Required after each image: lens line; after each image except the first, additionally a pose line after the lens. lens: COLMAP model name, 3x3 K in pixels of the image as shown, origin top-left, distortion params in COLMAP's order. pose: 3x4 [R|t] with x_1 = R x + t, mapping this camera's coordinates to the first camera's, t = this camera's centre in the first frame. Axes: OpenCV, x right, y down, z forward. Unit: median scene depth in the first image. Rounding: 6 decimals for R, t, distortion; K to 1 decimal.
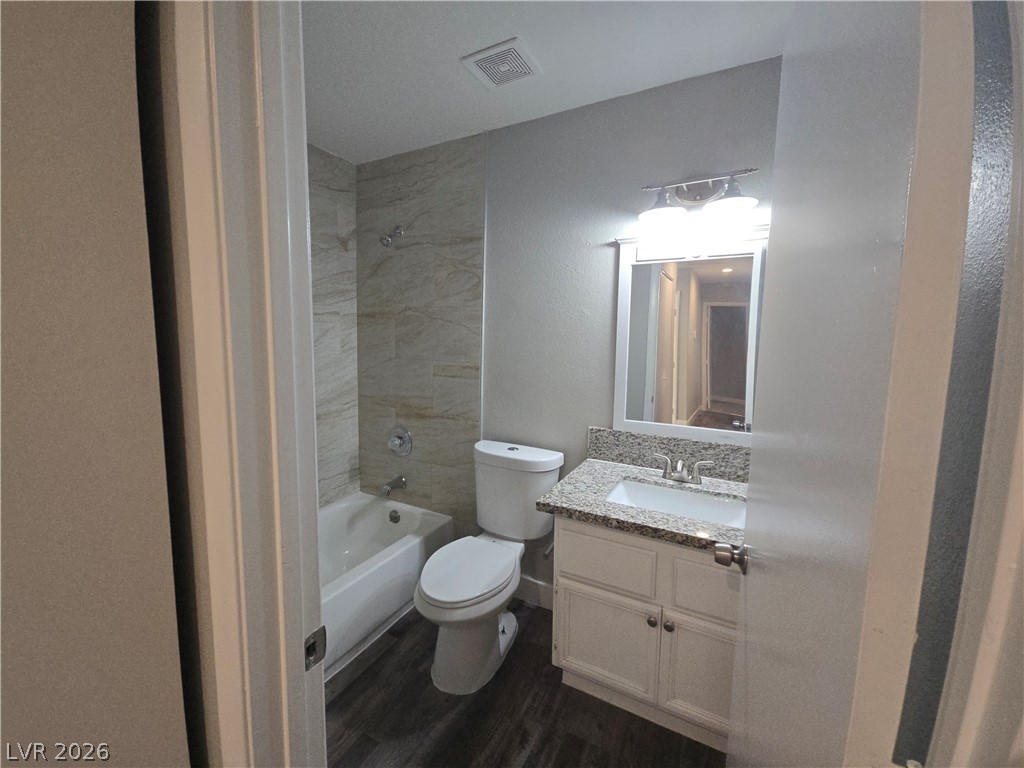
lens RADIAL K [[418.9, 0, 504.5], [0, 418.9, 379.4], [0, 0, 1]] dist [0.003170, -0.000209]
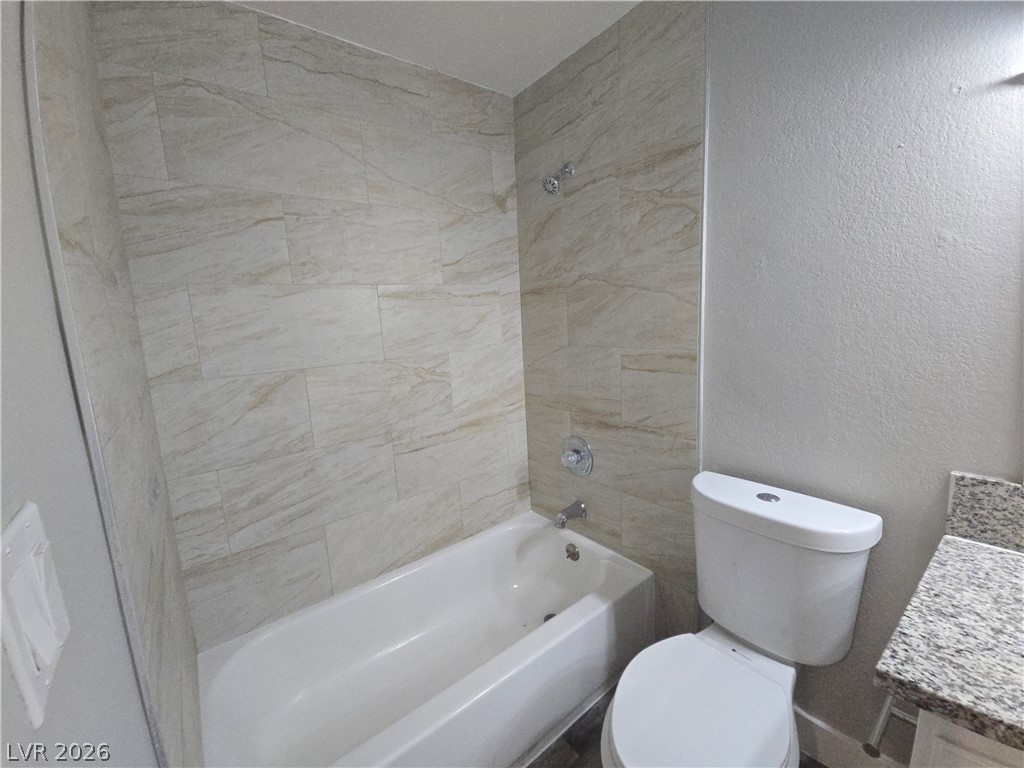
lens RADIAL K [[415.5, 0, 498.0], [0, 415.5, 379.1], [0, 0, 1]] dist [0.001035, -0.007838]
pose [[0.903001, -0.010401, -0.429512, -0.057122], [0.029665, 0.998830, 0.038180, -0.024195], [0.428613, -0.047218, 0.902254, 0.279929]]
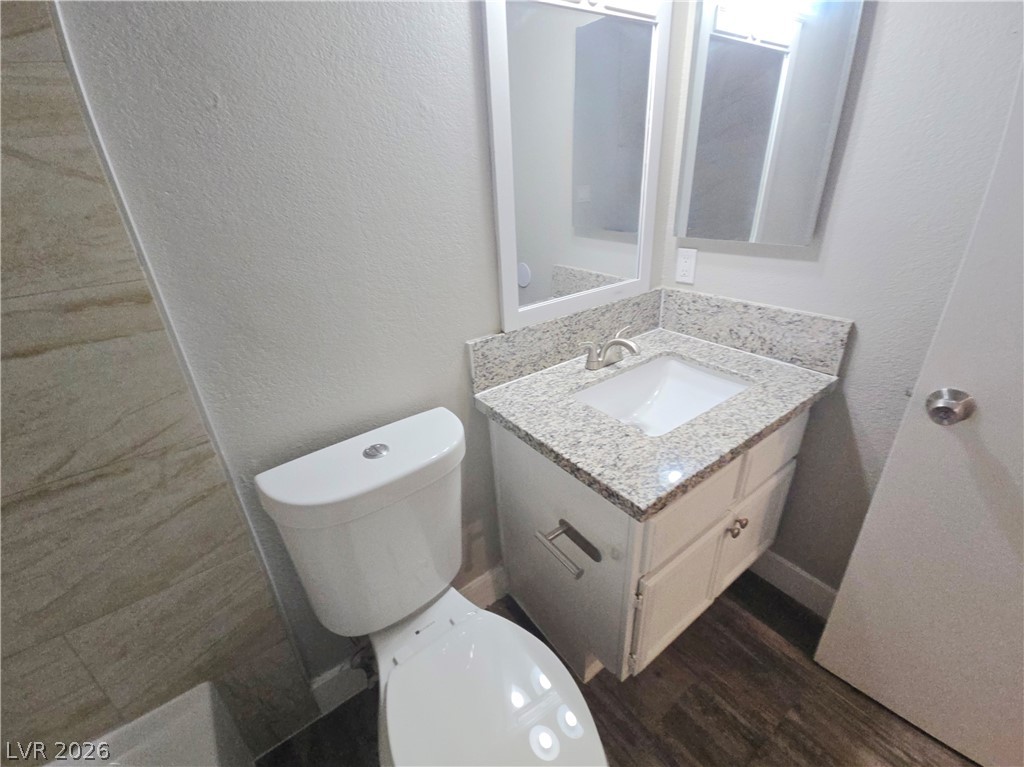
lens RADIAL K [[441.4, 0, 512.5], [0, 441.4, 377.9], [0, 0, 1]] dist [0.000369, -0.000099]
pose [[0.423570, -0.417894, 0.803712, -0.216379], [0.153093, 0.907494, 0.391174, -0.053045], [-0.892833, -0.042647, 0.448364, 0.556553]]
